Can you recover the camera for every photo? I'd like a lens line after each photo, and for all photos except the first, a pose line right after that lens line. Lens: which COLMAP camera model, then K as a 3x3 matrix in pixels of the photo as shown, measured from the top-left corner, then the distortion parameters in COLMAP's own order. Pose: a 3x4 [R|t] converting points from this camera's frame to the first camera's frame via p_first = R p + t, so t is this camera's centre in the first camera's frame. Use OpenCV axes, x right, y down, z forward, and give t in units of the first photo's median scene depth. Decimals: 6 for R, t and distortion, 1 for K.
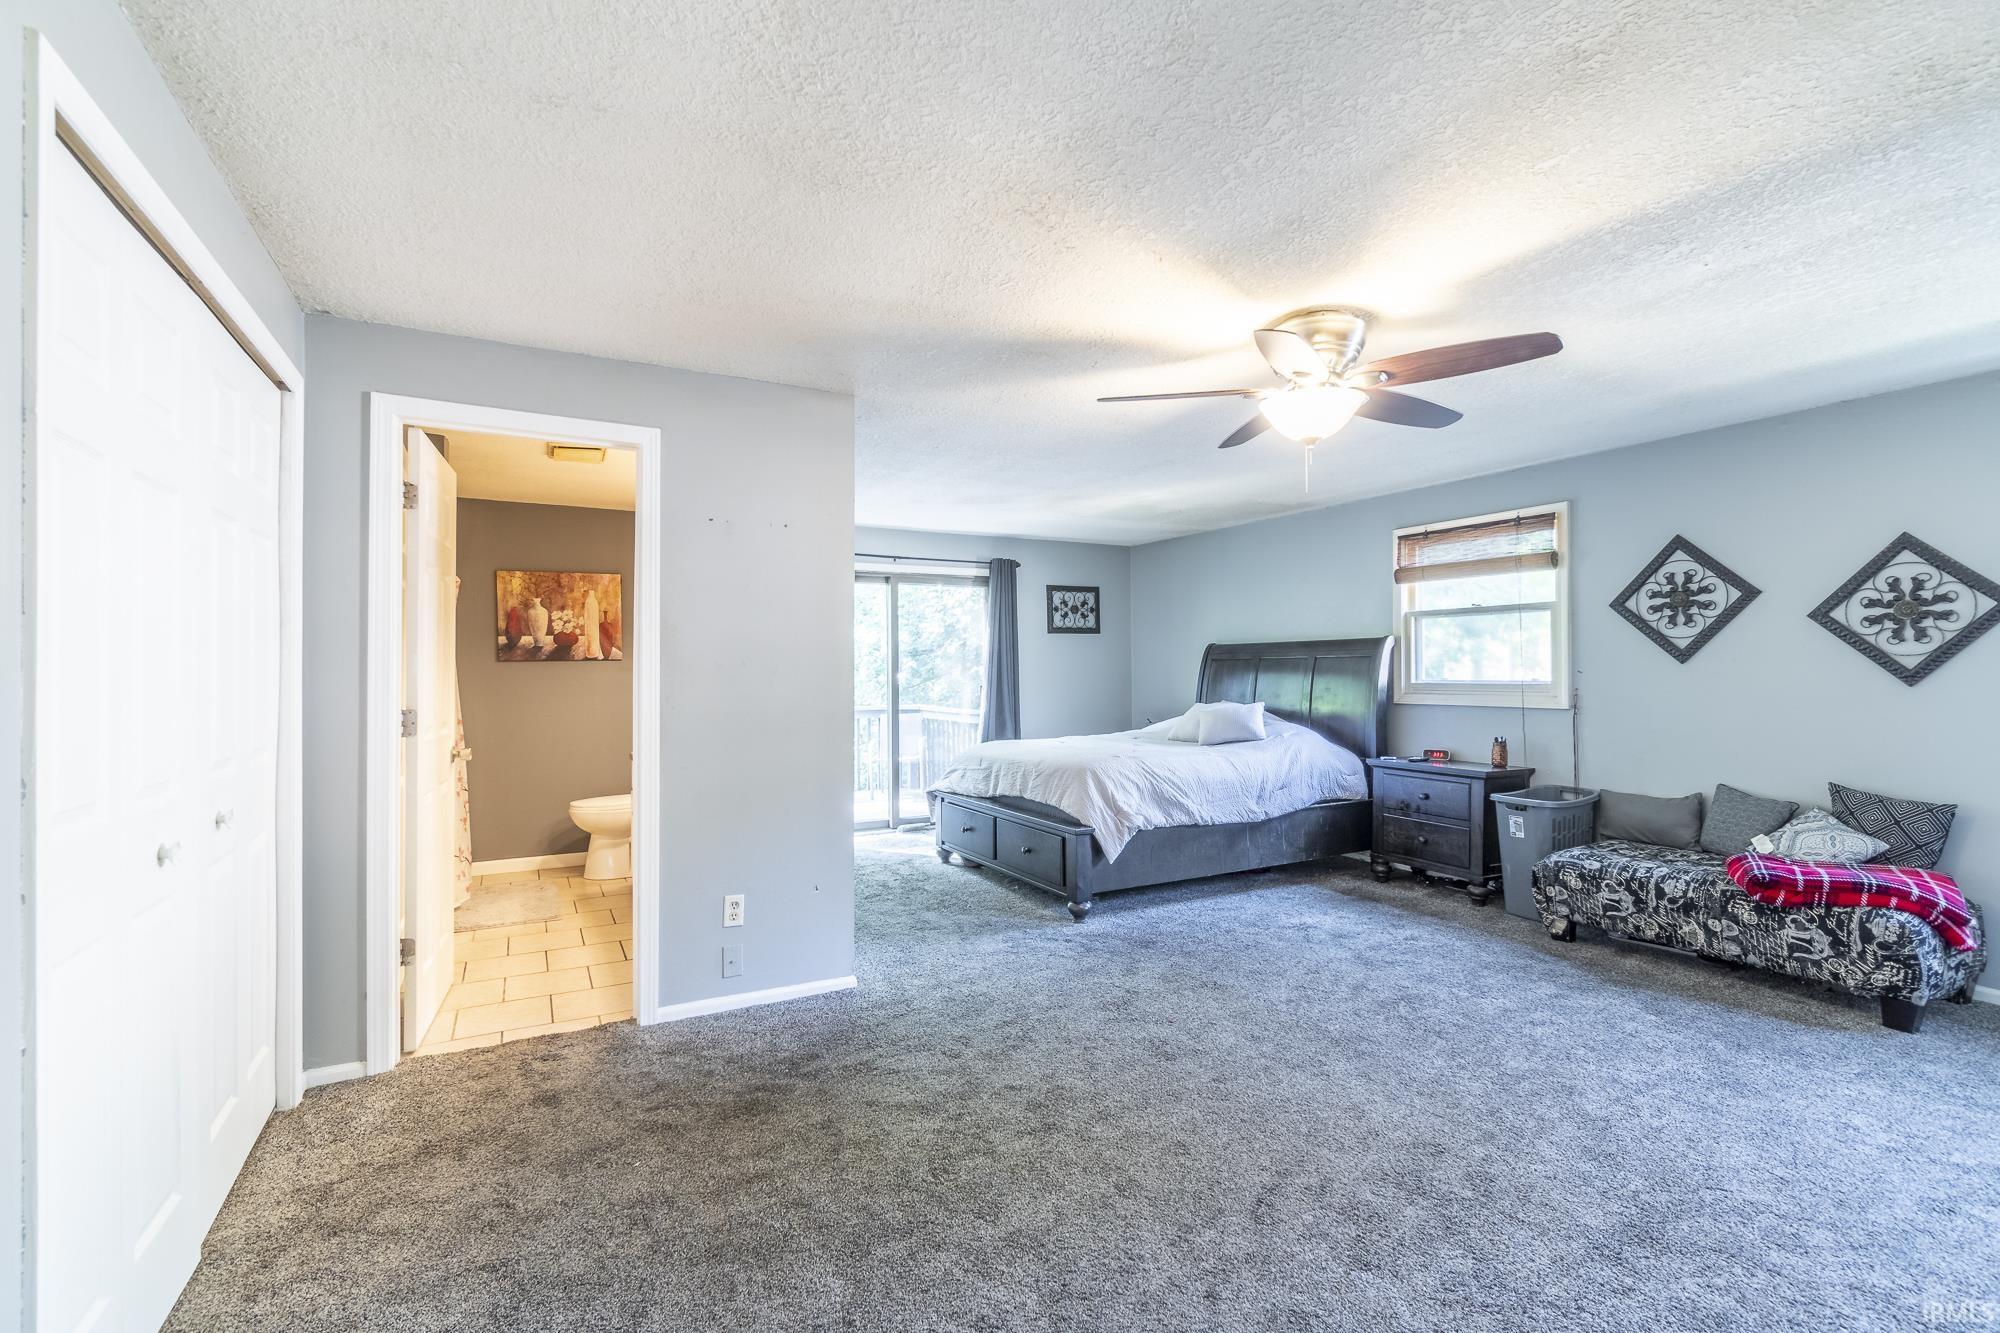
lens RADIAL K [[884.8, 0, 985.6], [0, 884.8, 670.8], [0, 0, 1]] dist [-0.000341, -0.000009]
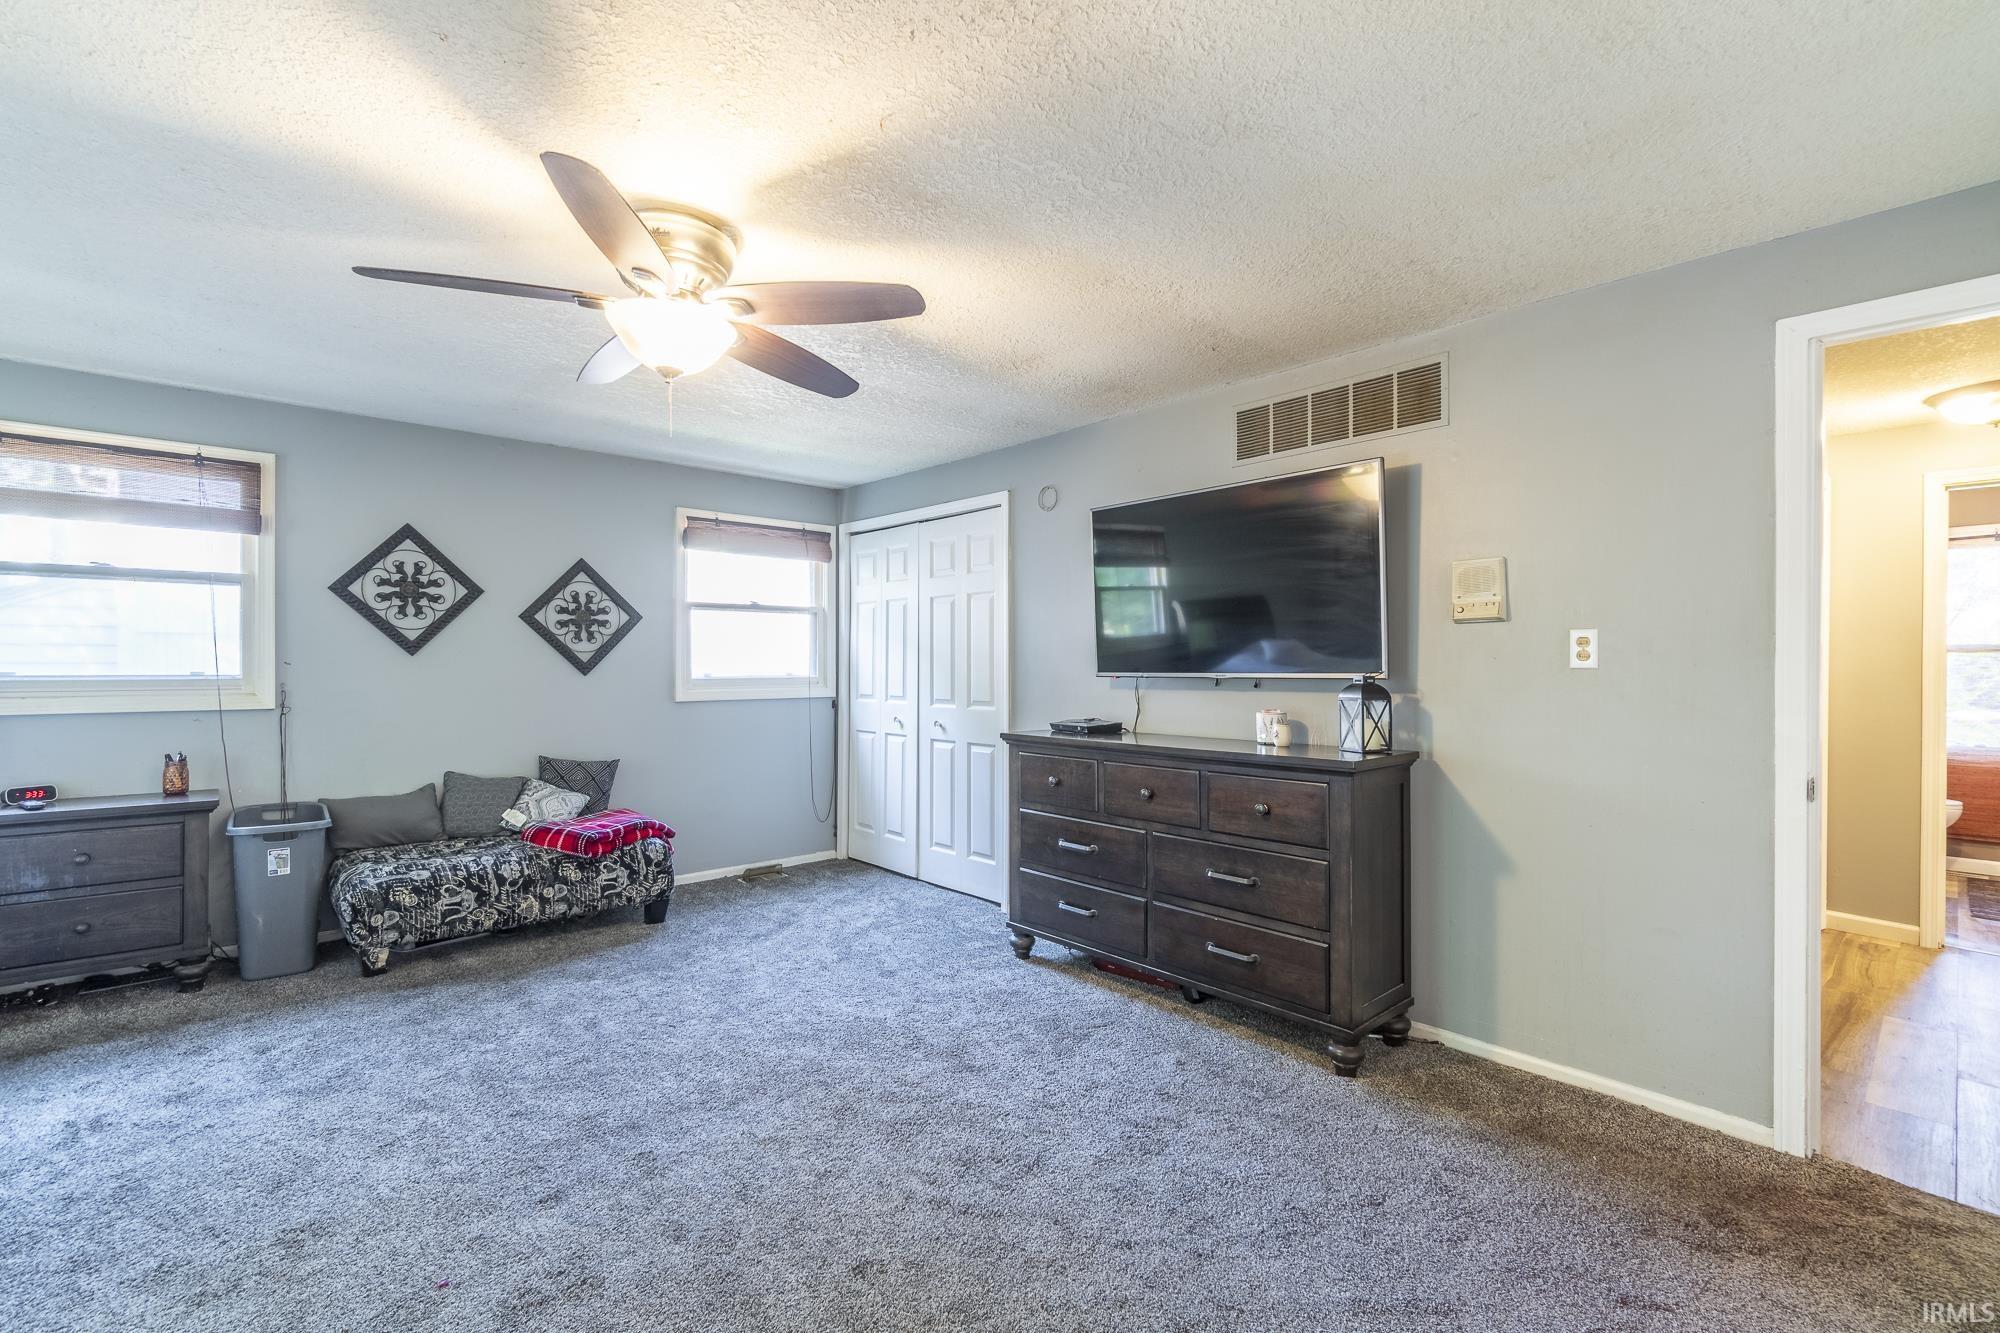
lens RADIAL K [[884.8, 0, 985.6], [0, 884.8, 670.8], [0, 0, 1]] dist [-0.000341, -0.000009]
pose [[-0.239938, -0.005341, 0.970774, -0.348011], [-0.004069, 0.999982, 0.004496, 0.002053], [-0.970780, -0.002871, -0.239955, 0.667419]]
